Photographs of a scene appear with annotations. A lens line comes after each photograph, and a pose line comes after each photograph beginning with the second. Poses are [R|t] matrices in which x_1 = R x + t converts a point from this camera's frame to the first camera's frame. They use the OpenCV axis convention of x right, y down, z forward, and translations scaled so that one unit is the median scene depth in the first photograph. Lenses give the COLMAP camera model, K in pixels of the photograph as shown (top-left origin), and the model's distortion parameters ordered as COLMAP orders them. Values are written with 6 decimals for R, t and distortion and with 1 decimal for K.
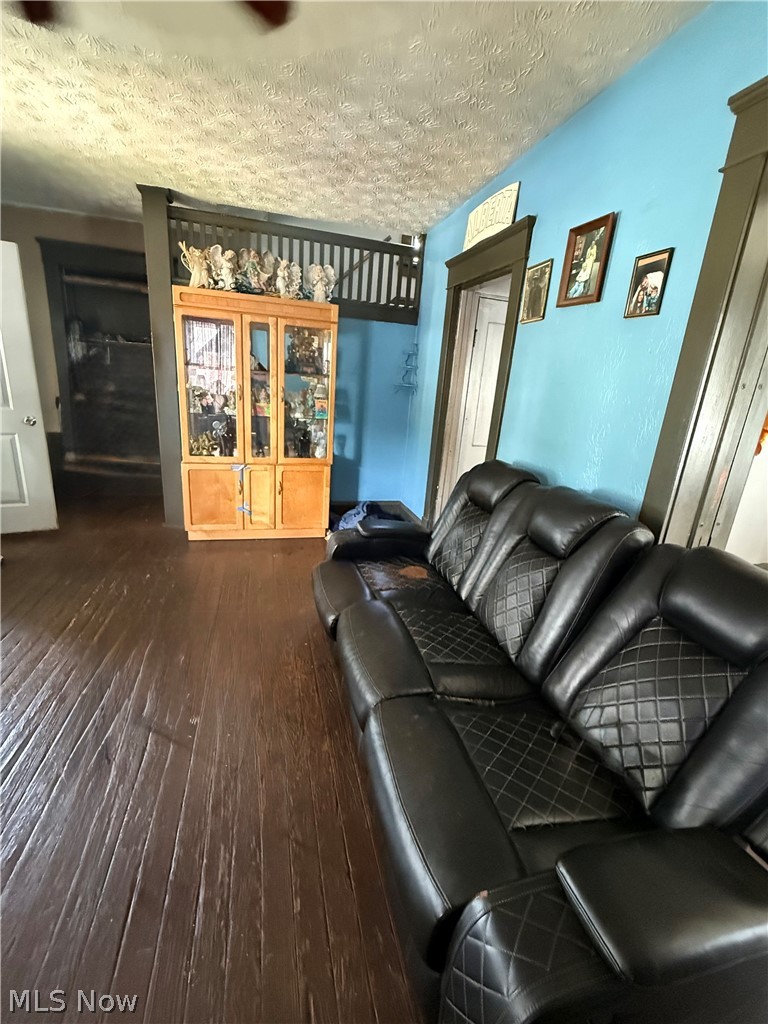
lens RADIAL K [[444.9, 0, 384.0], [0, 444.9, 512.0], [0, 0, 1]] dist [0.001402, -0.000453]
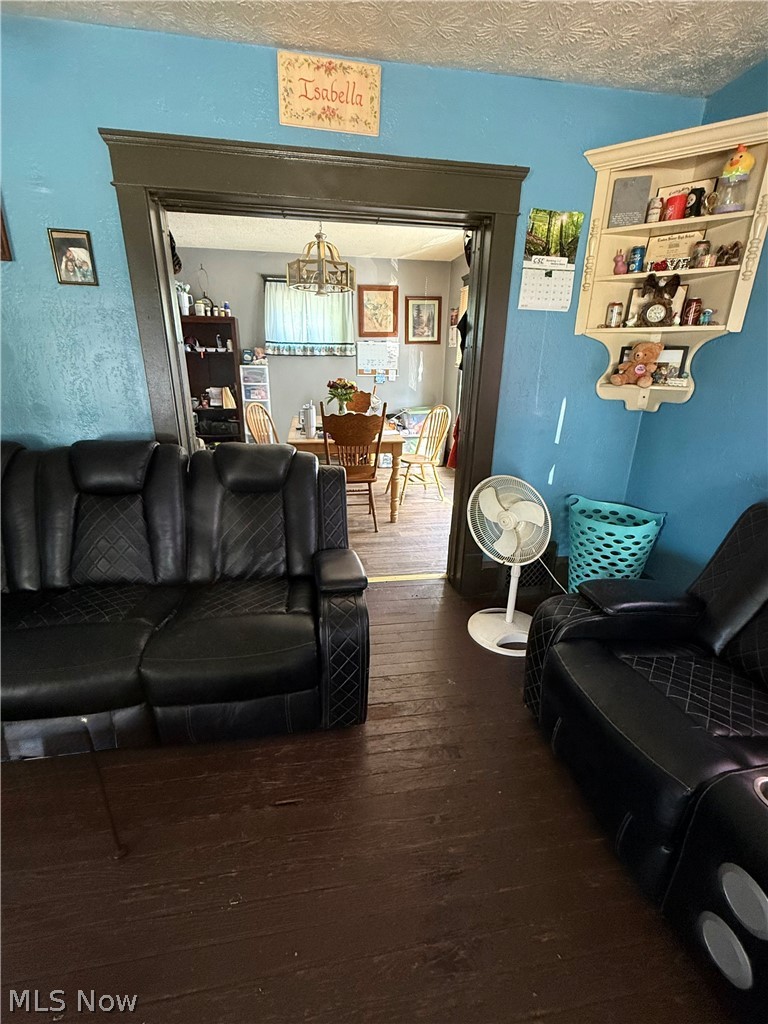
lens RADIAL K [[444.9, 0, 384.0], [0, 444.9, 512.0], [0, 0, 1]] dist [0.001402, -0.000453]
pose [[0.093095, -0.392448, 0.915051, -0.670912], [0.280457, 0.892164, 0.354100, -0.088481], [-0.955341, 0.223668, 0.193121, 0.124206]]
